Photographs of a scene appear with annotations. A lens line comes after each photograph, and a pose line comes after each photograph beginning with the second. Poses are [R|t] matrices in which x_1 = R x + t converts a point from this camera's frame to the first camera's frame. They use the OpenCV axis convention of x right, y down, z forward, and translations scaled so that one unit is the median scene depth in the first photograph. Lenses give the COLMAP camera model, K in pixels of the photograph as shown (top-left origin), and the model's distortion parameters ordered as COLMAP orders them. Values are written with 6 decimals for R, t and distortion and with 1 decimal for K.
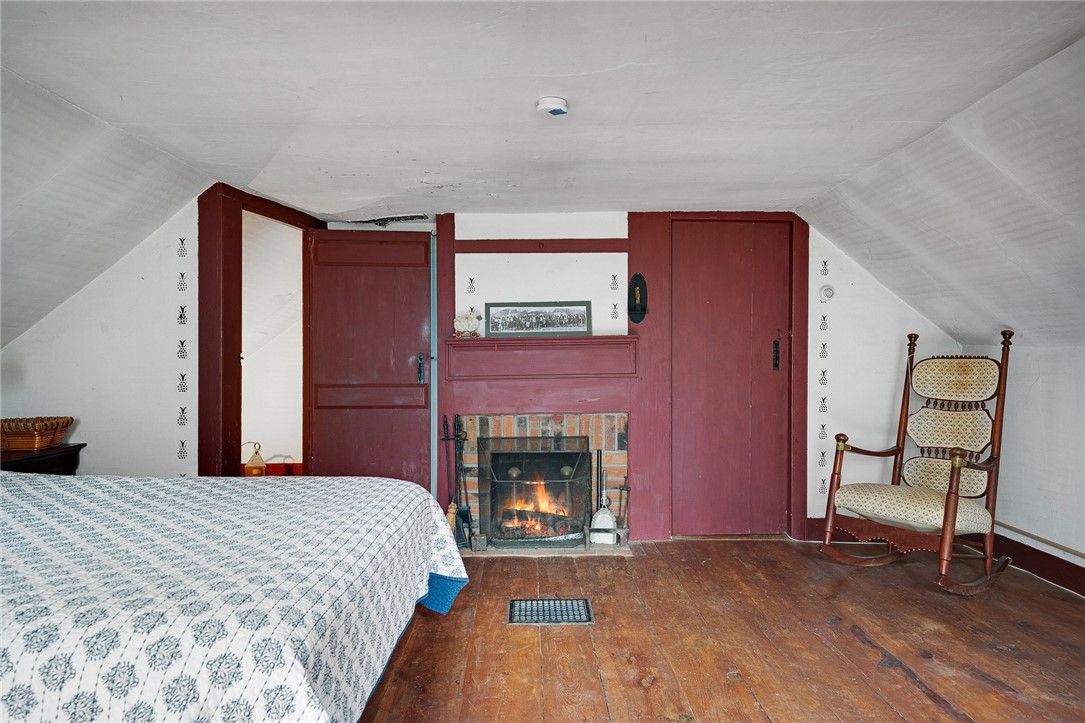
lens RADIAL K [[732.9, 0, 539.9], [0, 732.9, 361.5], [0, 0, 1]] dist [0.009642, 0.003296]
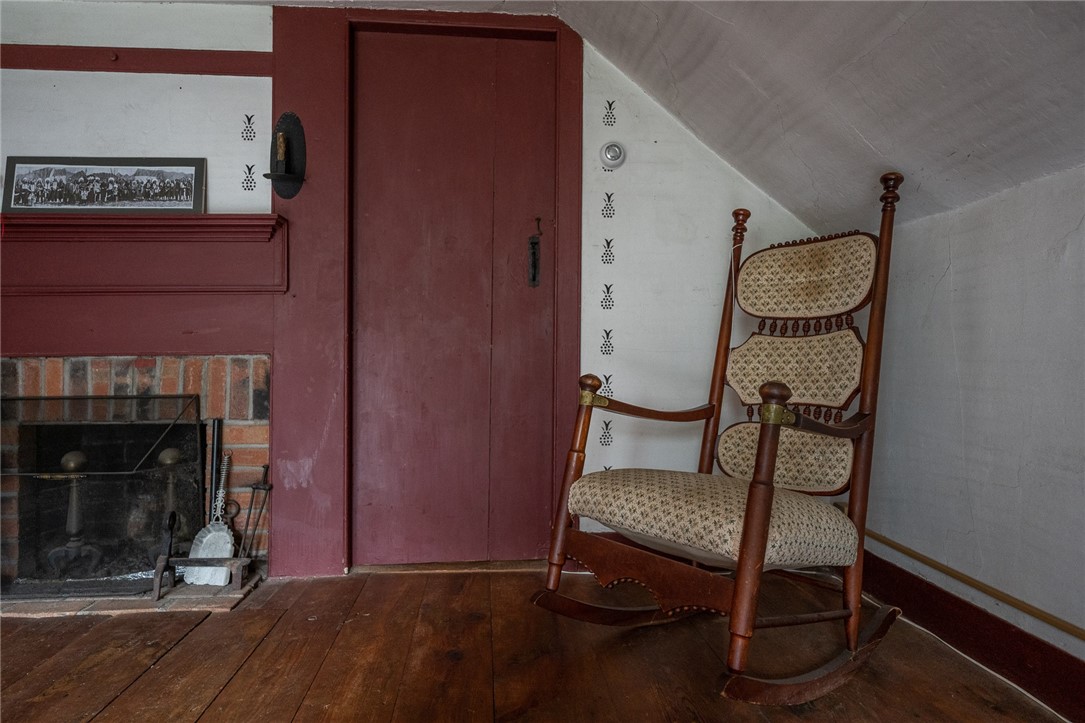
lens RADIAL K [[714.5, 0, 544.2], [0, 714.5, 362.3], [0, 0, 1]] dist [0.012541, 0.002010]
pose [[0.997721, 0.003686, 0.067371, 0.304037], [-0.002882, 0.999923, -0.012032, 0.084644], [-0.067410, 0.011810, 0.997655, 0.436244]]
